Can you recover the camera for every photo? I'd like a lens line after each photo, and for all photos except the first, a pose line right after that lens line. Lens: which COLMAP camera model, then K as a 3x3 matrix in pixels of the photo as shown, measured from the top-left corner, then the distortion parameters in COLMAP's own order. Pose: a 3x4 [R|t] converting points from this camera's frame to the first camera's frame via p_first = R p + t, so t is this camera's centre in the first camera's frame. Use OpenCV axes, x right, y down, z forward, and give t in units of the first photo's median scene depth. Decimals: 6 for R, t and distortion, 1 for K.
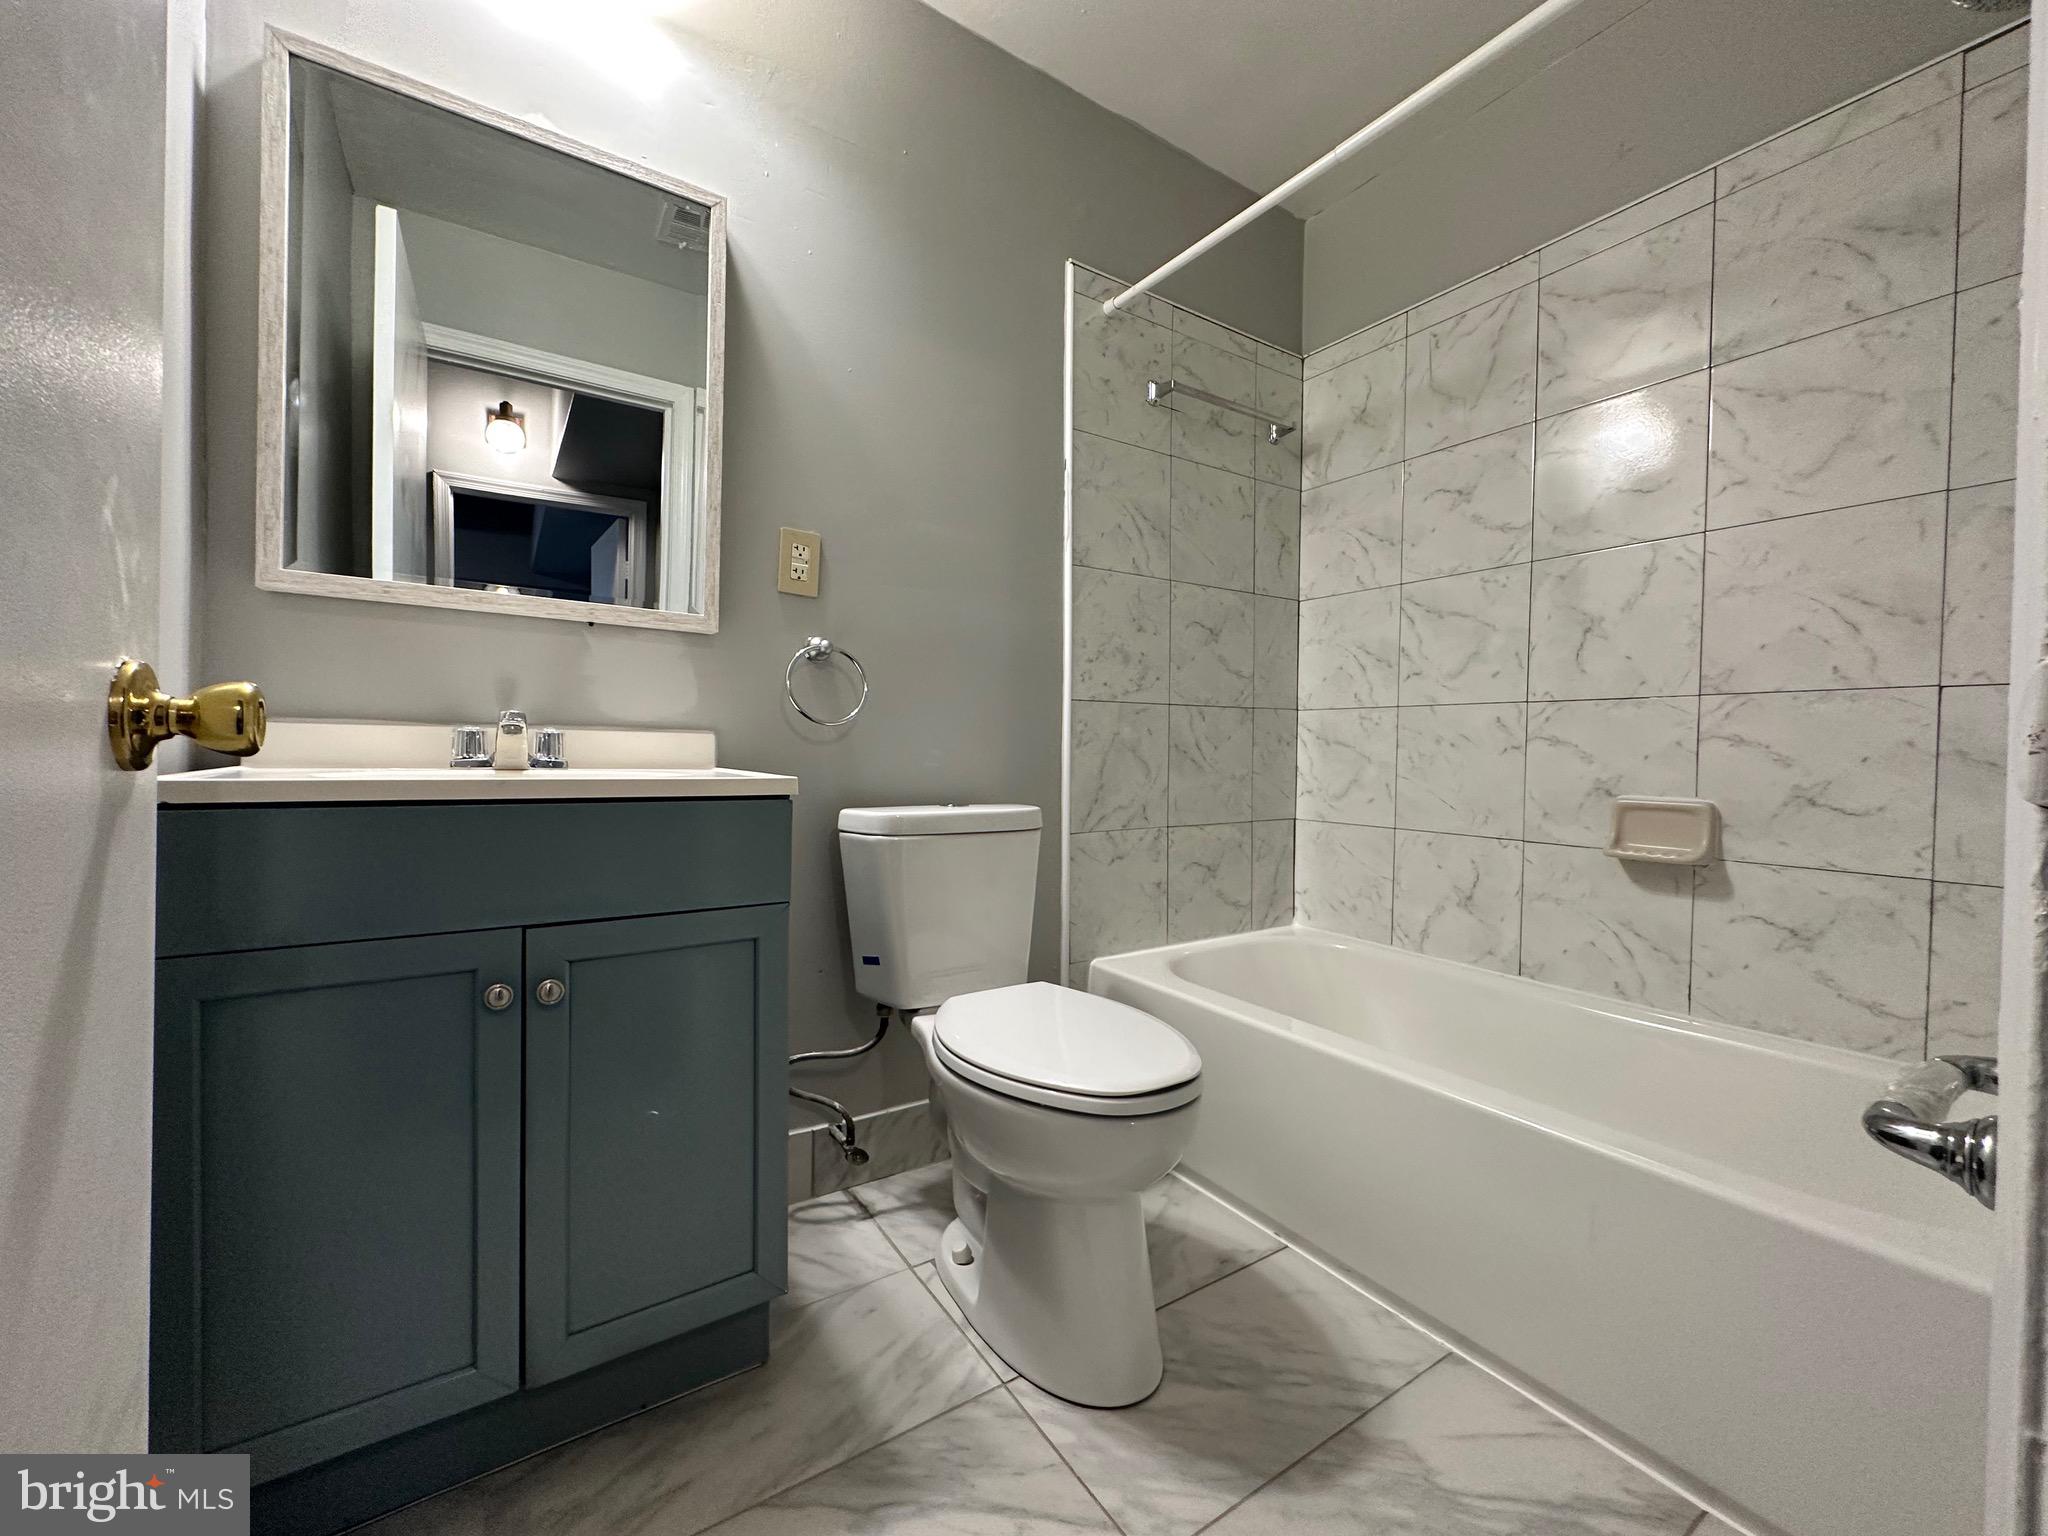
lens RADIAL K [[818.1, 0, 1025.8], [0, 818.1, 767.0], [0, 0, 1]] dist [-0.003162, 0.000680]
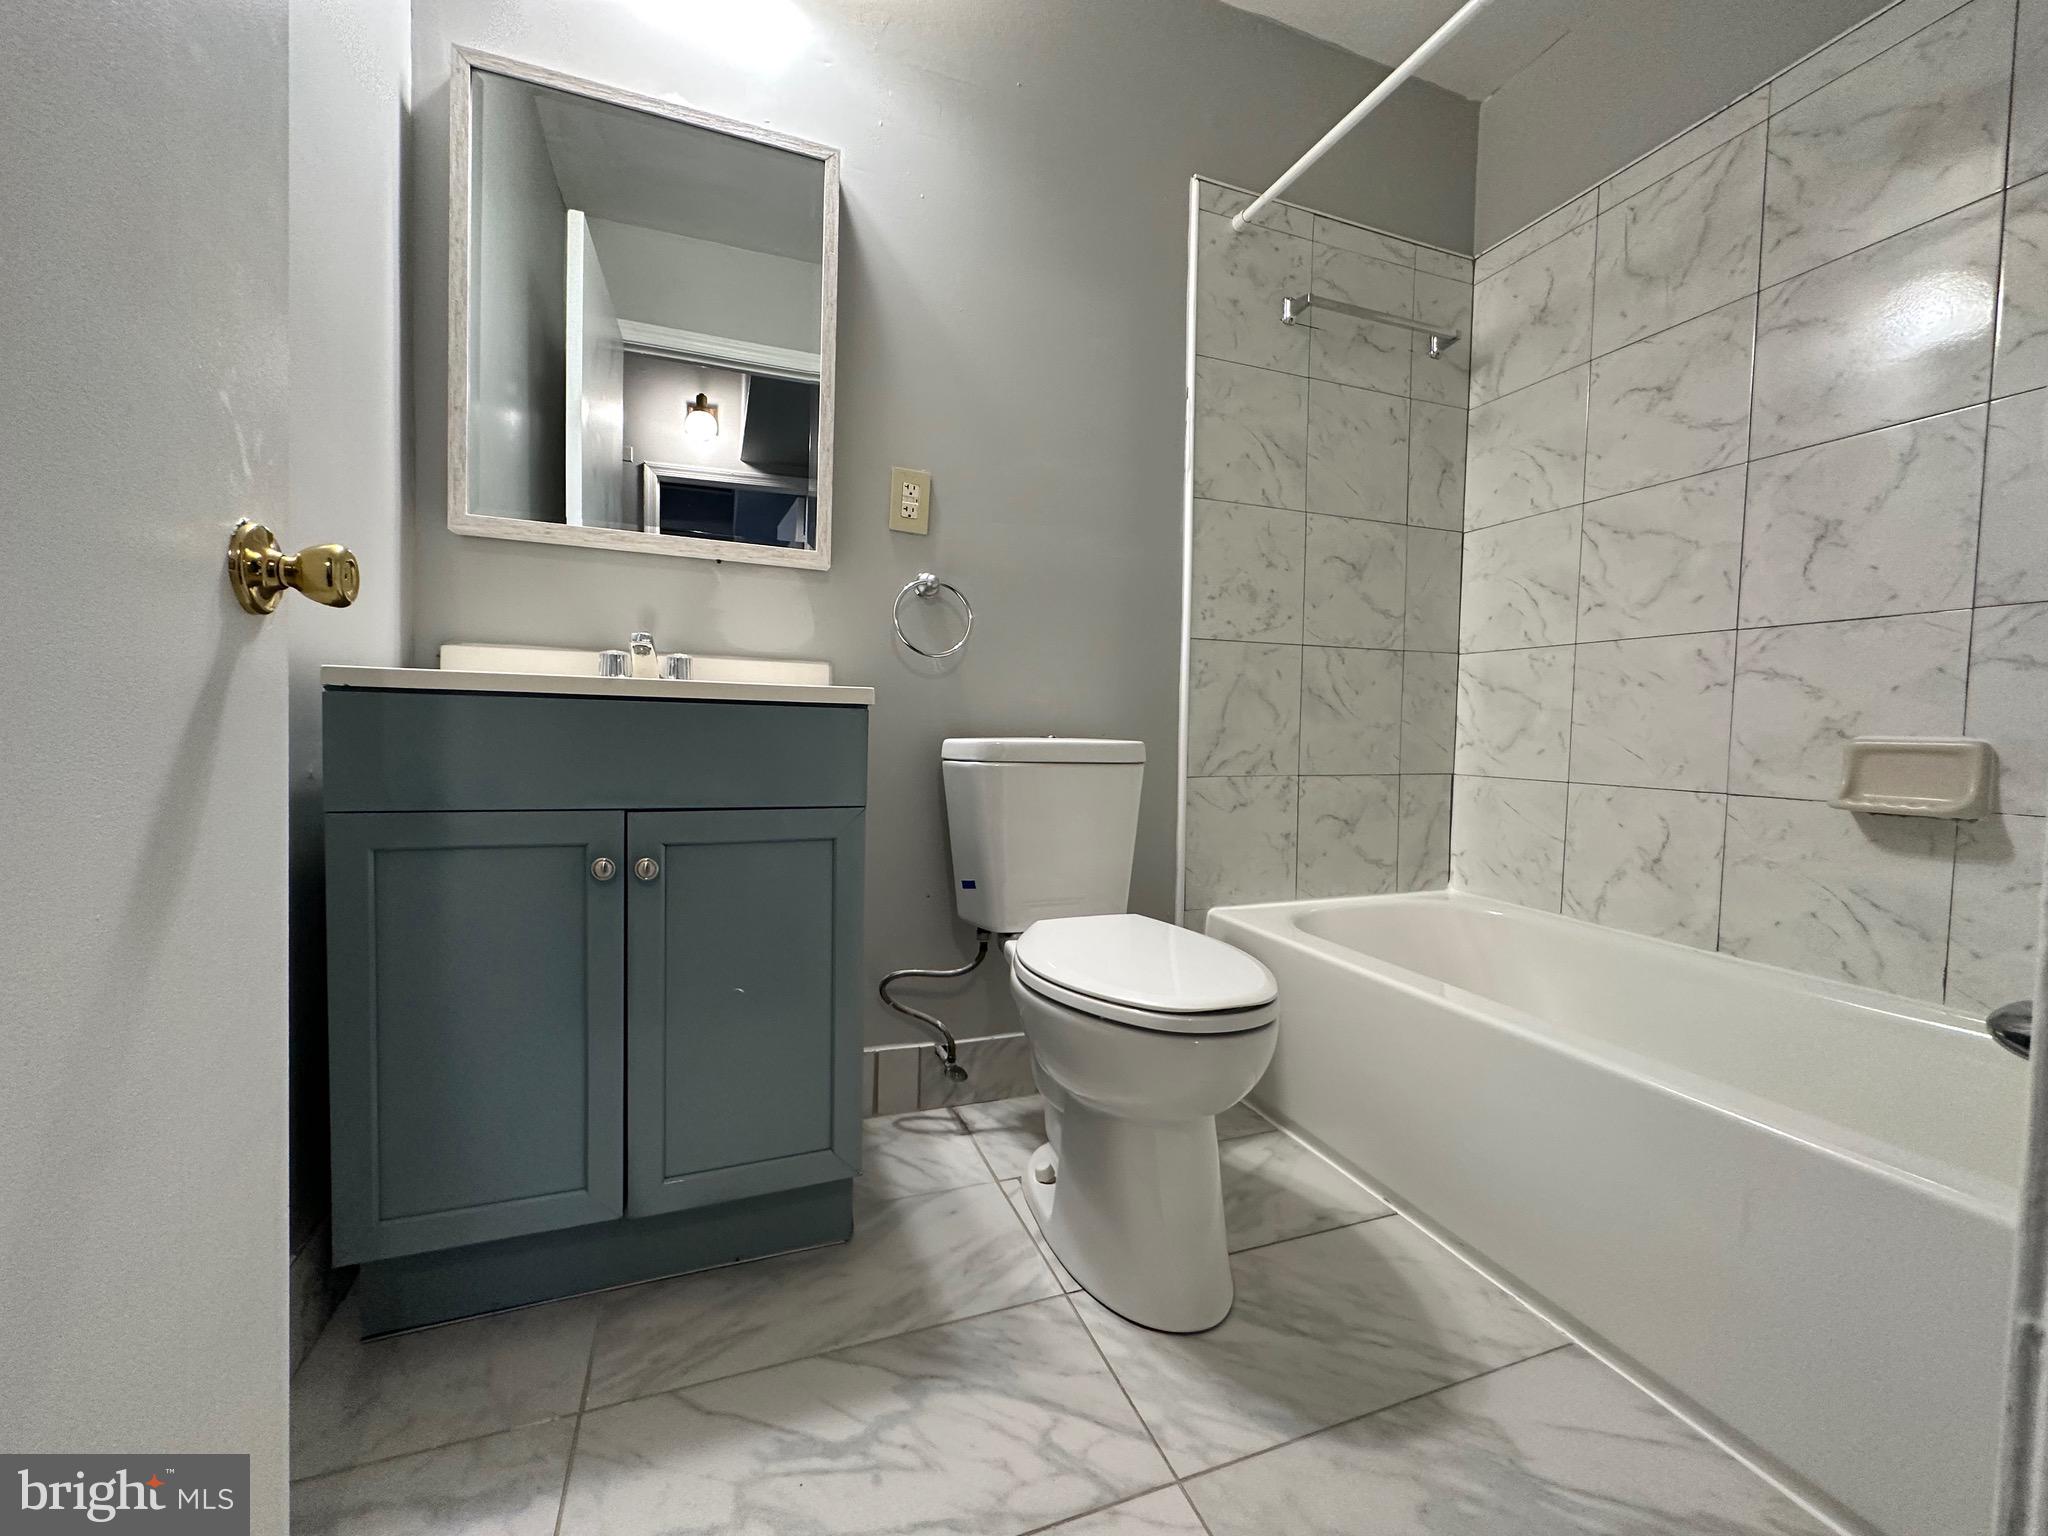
lens RADIAL K [[818.1, 0, 1025.8], [0, 818.1, 767.0], [0, 0, 1]] dist [-0.003162, 0.000680]
pose [[0.975553, 0.016486, -0.219146, 0.081087], [-0.011711, 0.999665, 0.023071, 0.050055], [0.219453, -0.019941, 0.975419, 0.011787]]
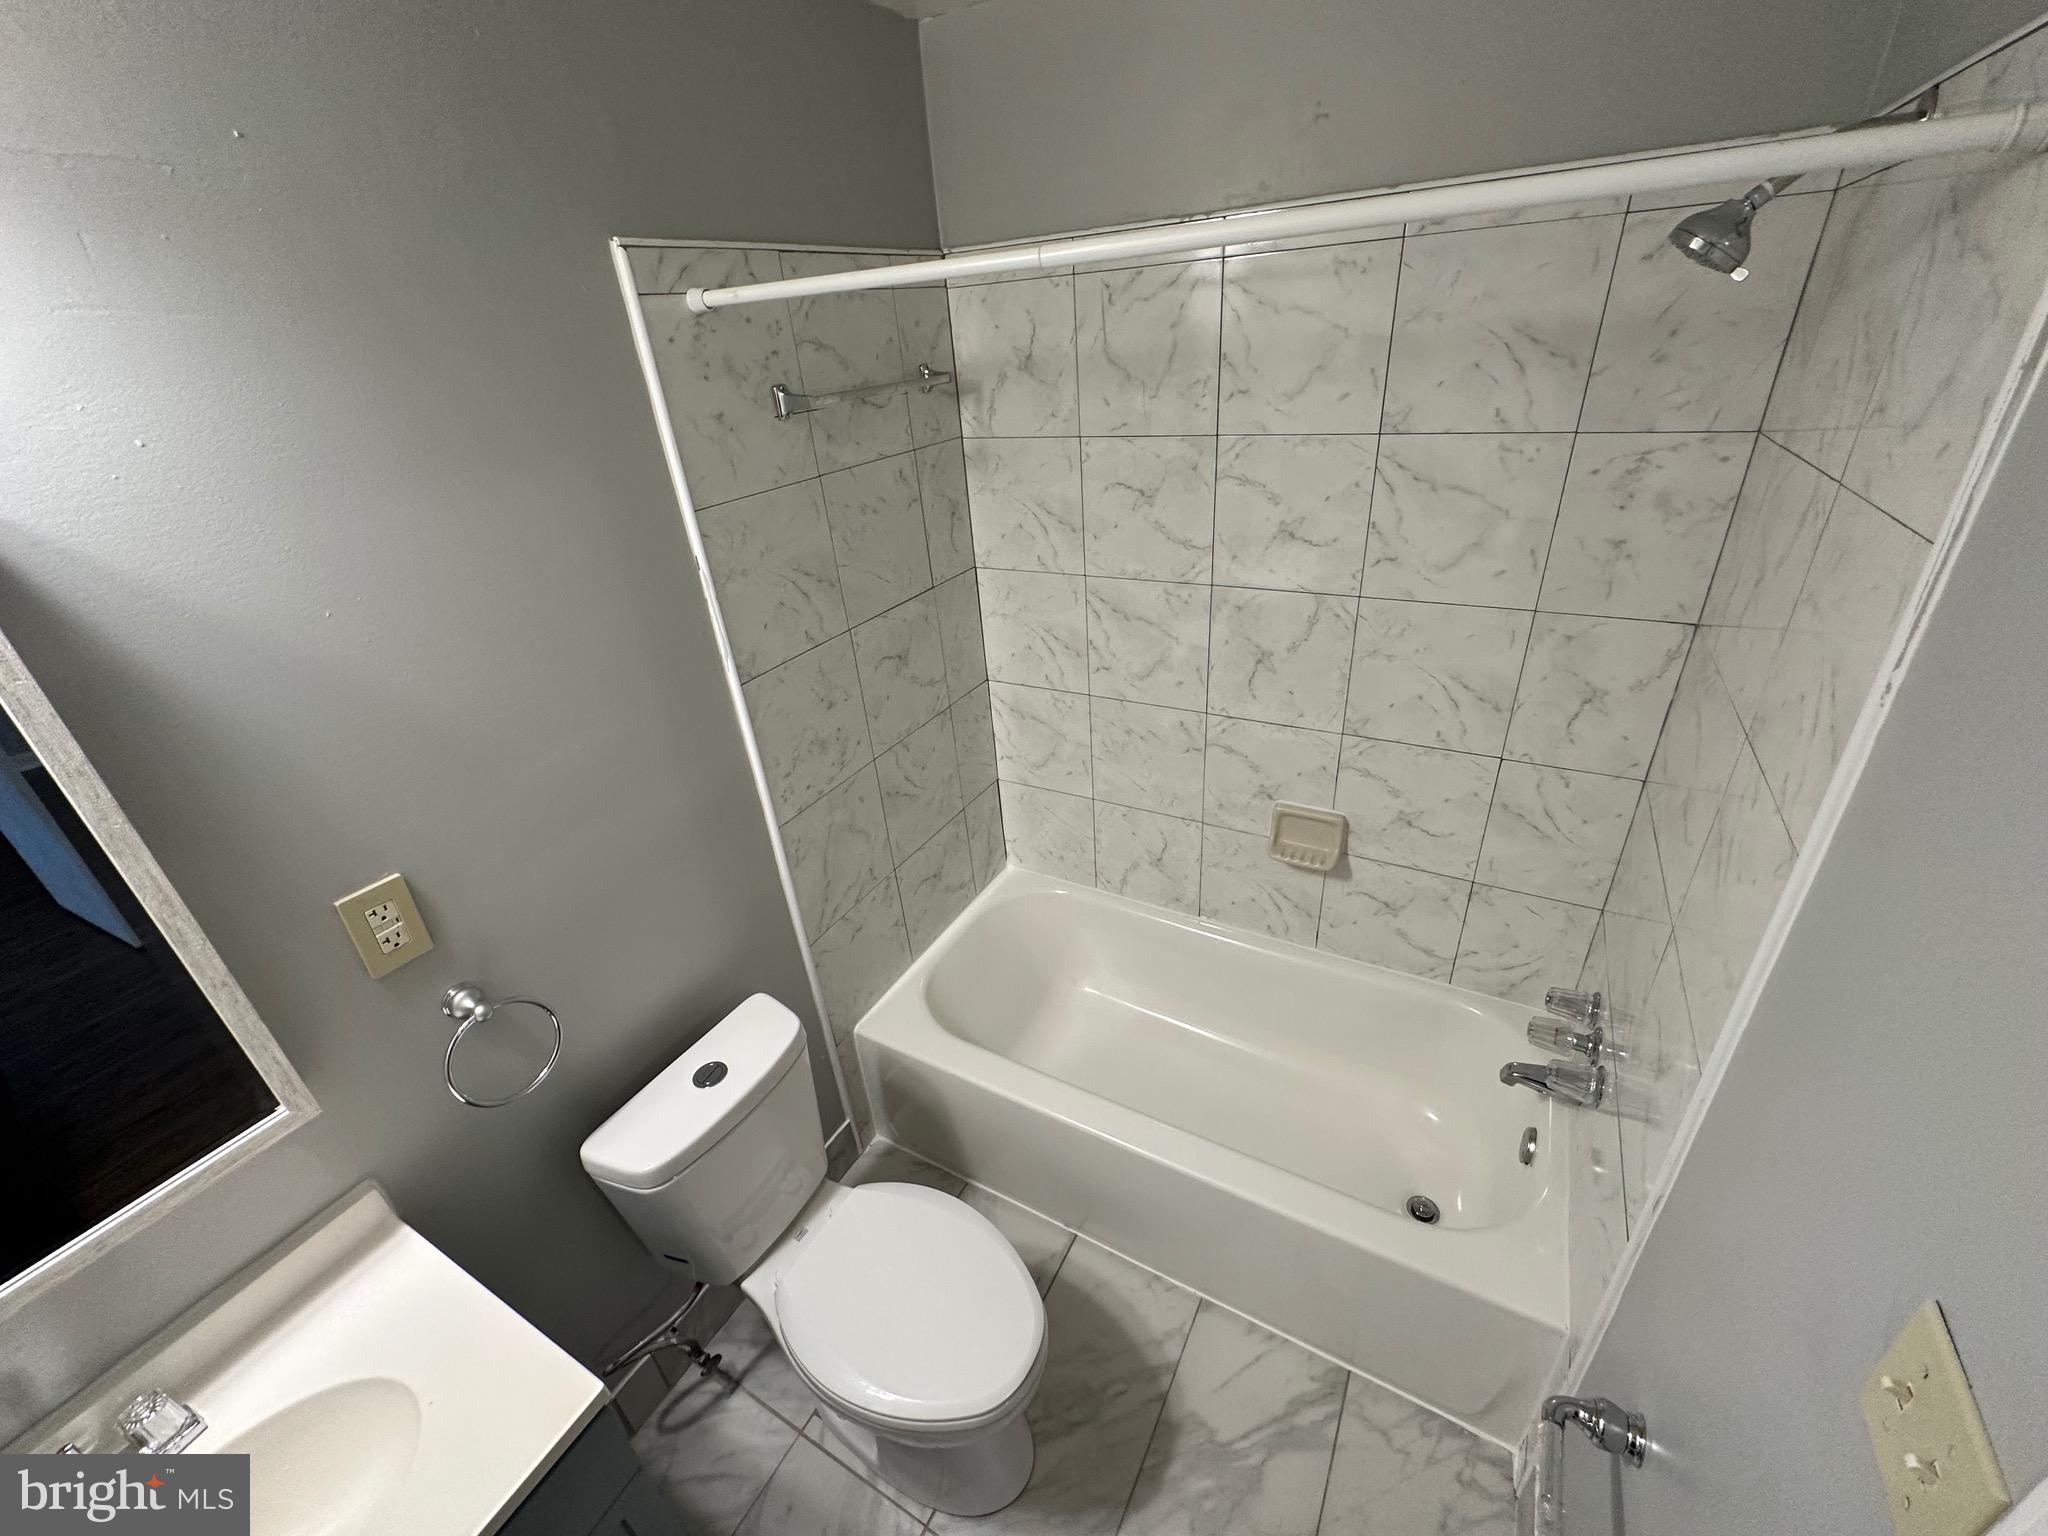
lens RADIAL K [[818.1, 0, 1025.8], [0, 818.1, 767.0], [0, 0, 1]] dist [-0.003162, 0.000680]
pose [[0.885940, -0.284164, 0.366553, -0.011704], [0.093460, 0.883493, 0.459026, -0.518863], [-0.454286, -0.372411, 0.809280, 0.204646]]
